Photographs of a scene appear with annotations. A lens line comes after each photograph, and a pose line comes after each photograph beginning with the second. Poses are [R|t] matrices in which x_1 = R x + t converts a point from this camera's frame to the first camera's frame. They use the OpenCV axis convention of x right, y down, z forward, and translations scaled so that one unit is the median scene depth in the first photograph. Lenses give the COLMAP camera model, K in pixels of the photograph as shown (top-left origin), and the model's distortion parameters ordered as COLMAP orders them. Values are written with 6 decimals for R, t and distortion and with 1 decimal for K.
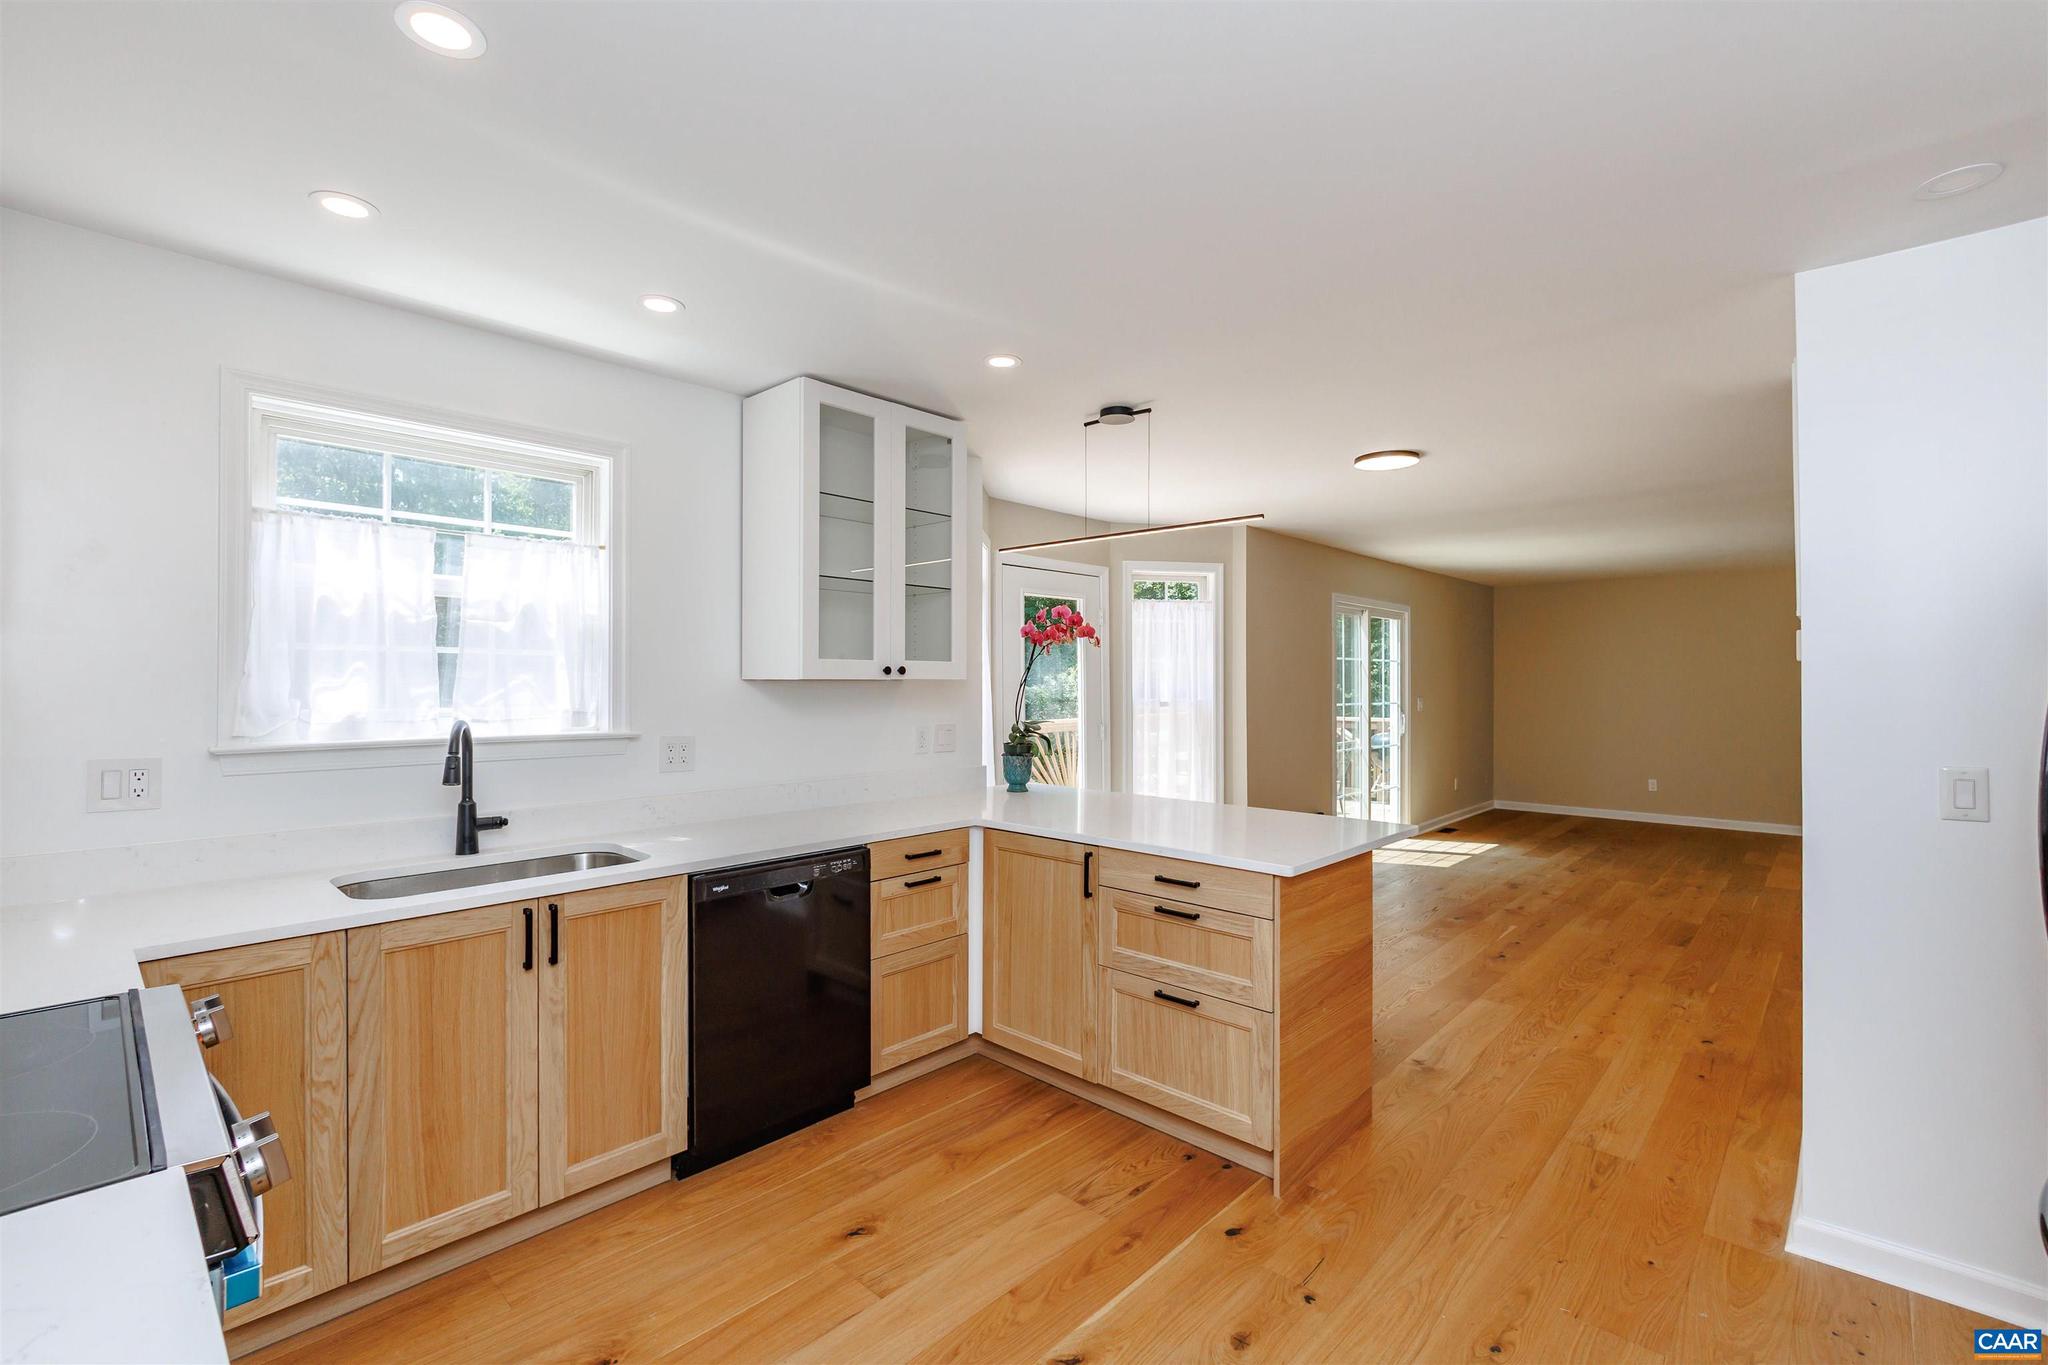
lens RADIAL K [[895.8, 0, 1024.0], [0, 895.8, 682.5], [0, 0, 1]] dist [-0.000002, -0.000128]
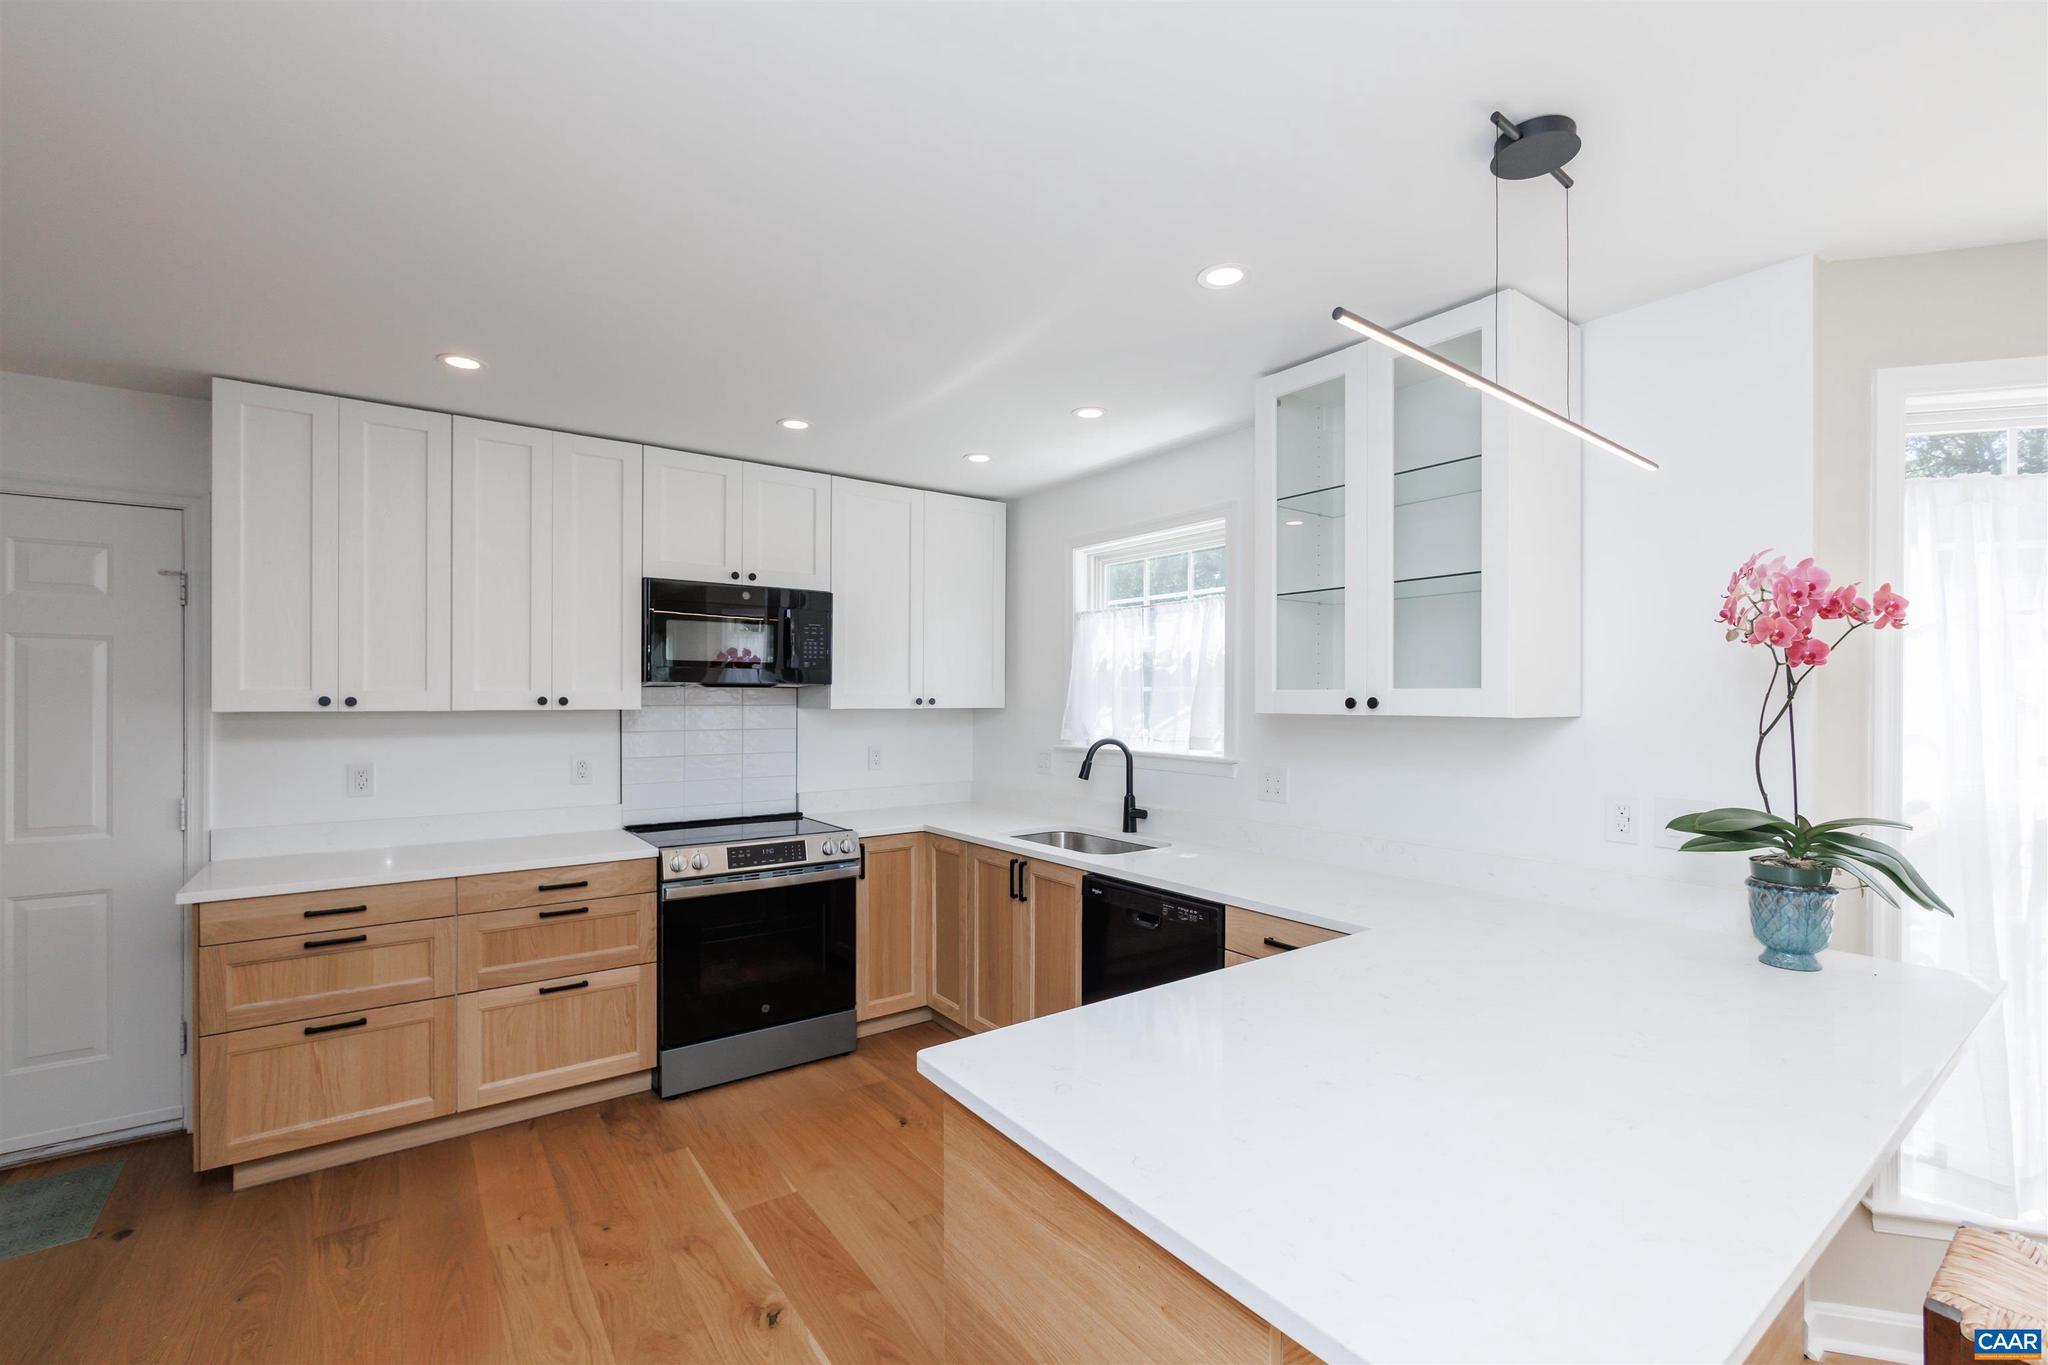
lens RADIAL K [[872.9, 0, 1016.5], [0, 872.9, 694.6], [0, 0, 1]] dist [-0.000631, -0.000071]
pose [[-0.181080, -0.006734, -0.983445, 0.748604], [-0.004692, 0.999971, -0.005983, -0.017760], [0.983457, 0.003531, -0.181106, 1.032634]]
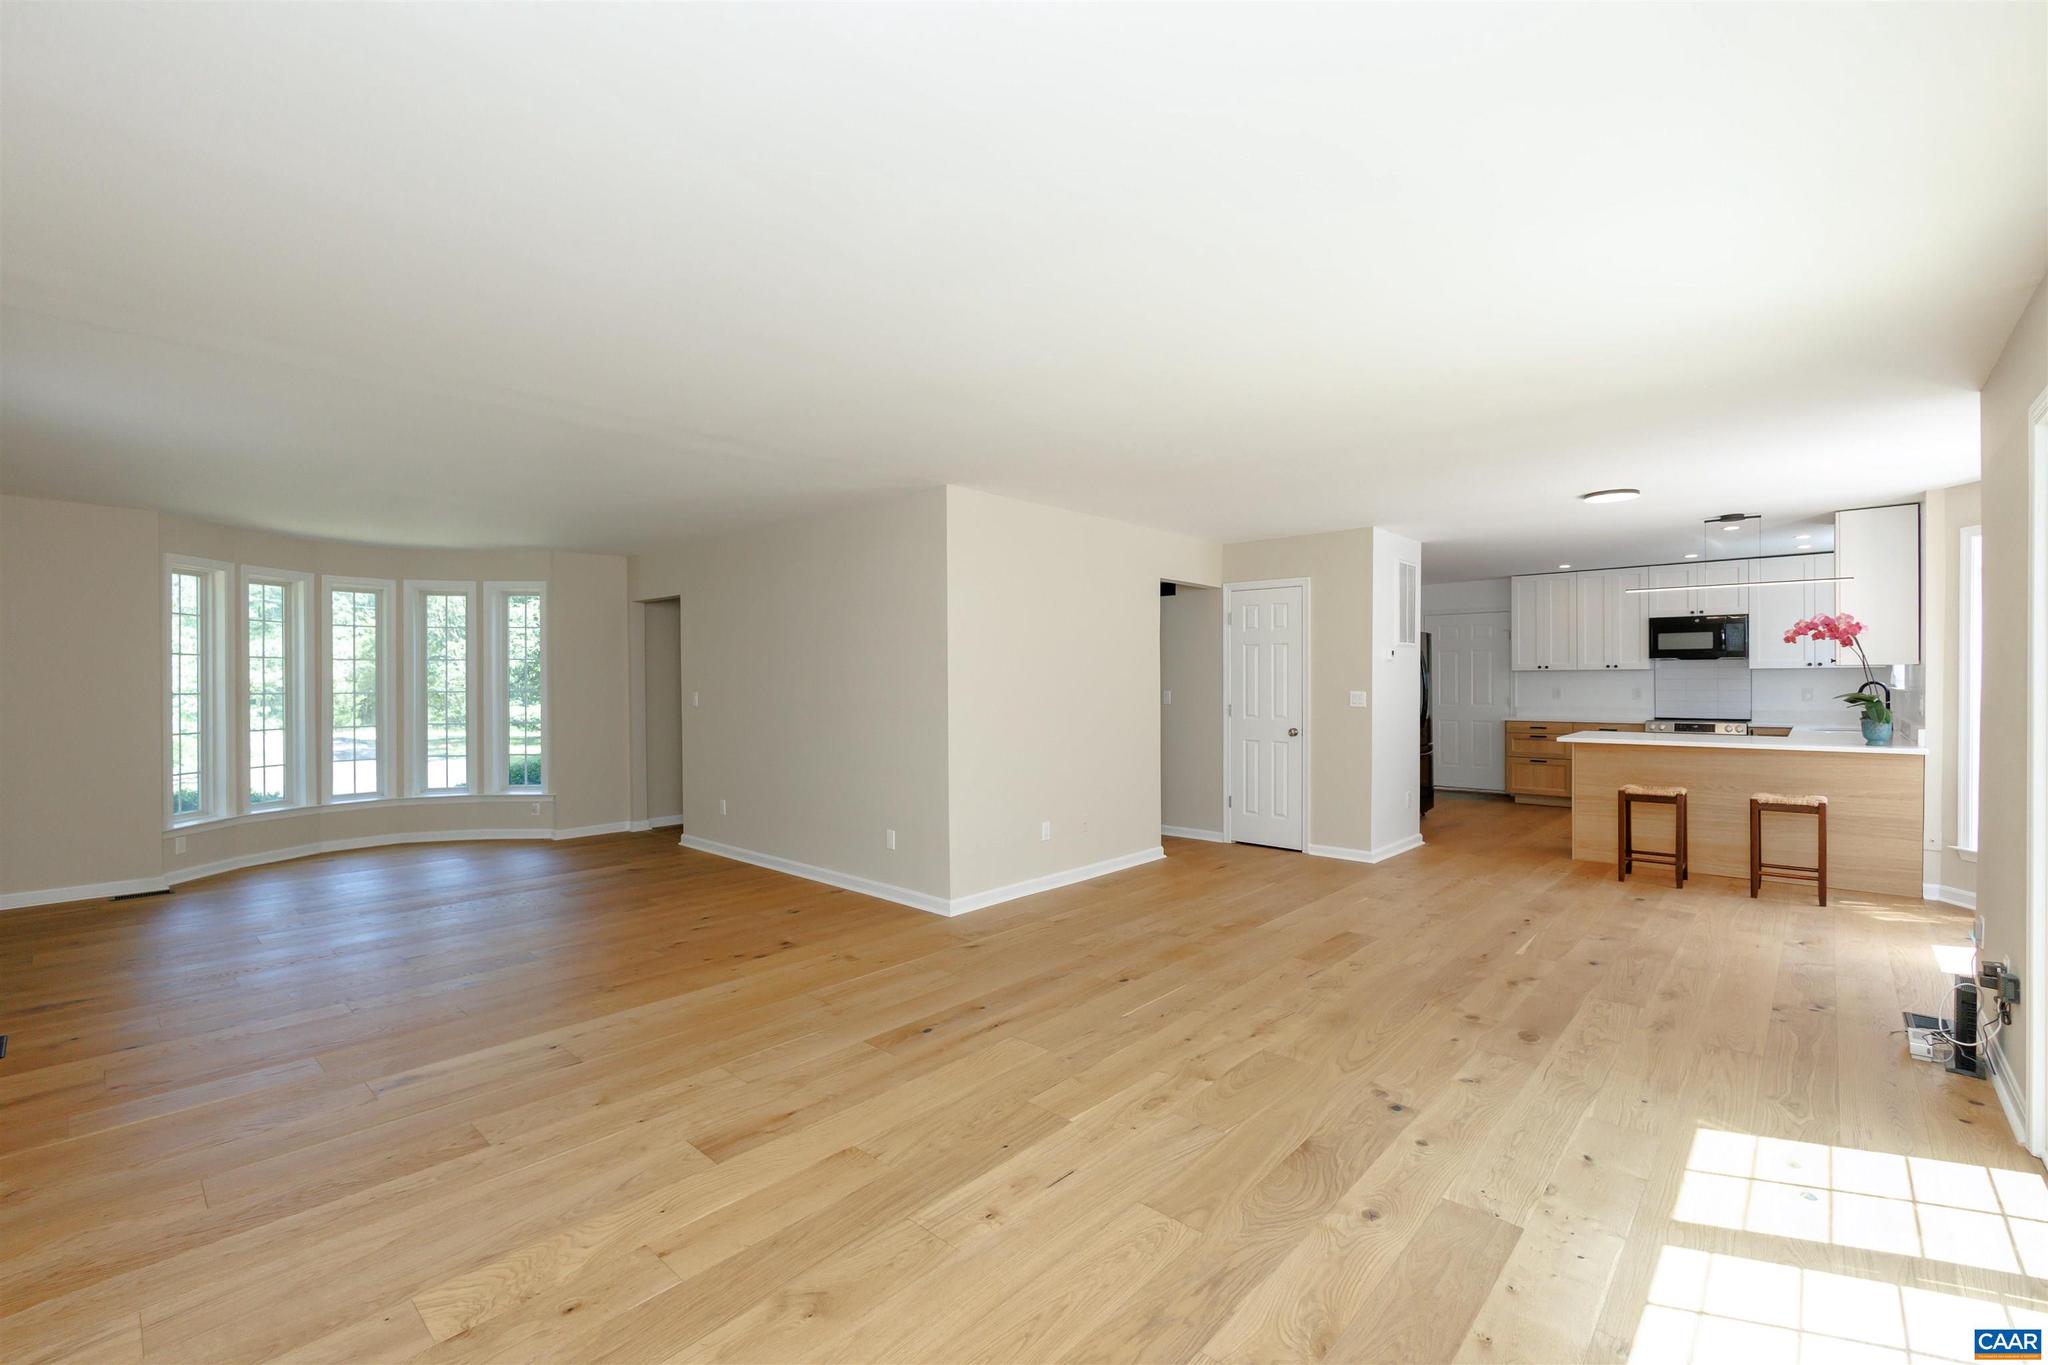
lens RADIAL K [[895.8, 0, 1024.0], [0, 895.8, 682.5], [0, 0, 1]] dist [-0.000002, -0.000128]
pose [[-0.999552, 0.001918, -0.029875, 2.058219], [0.001582, 0.999935, 0.011271, 0.007660], [0.029895, 0.011219, -0.999490, 3.594418]]
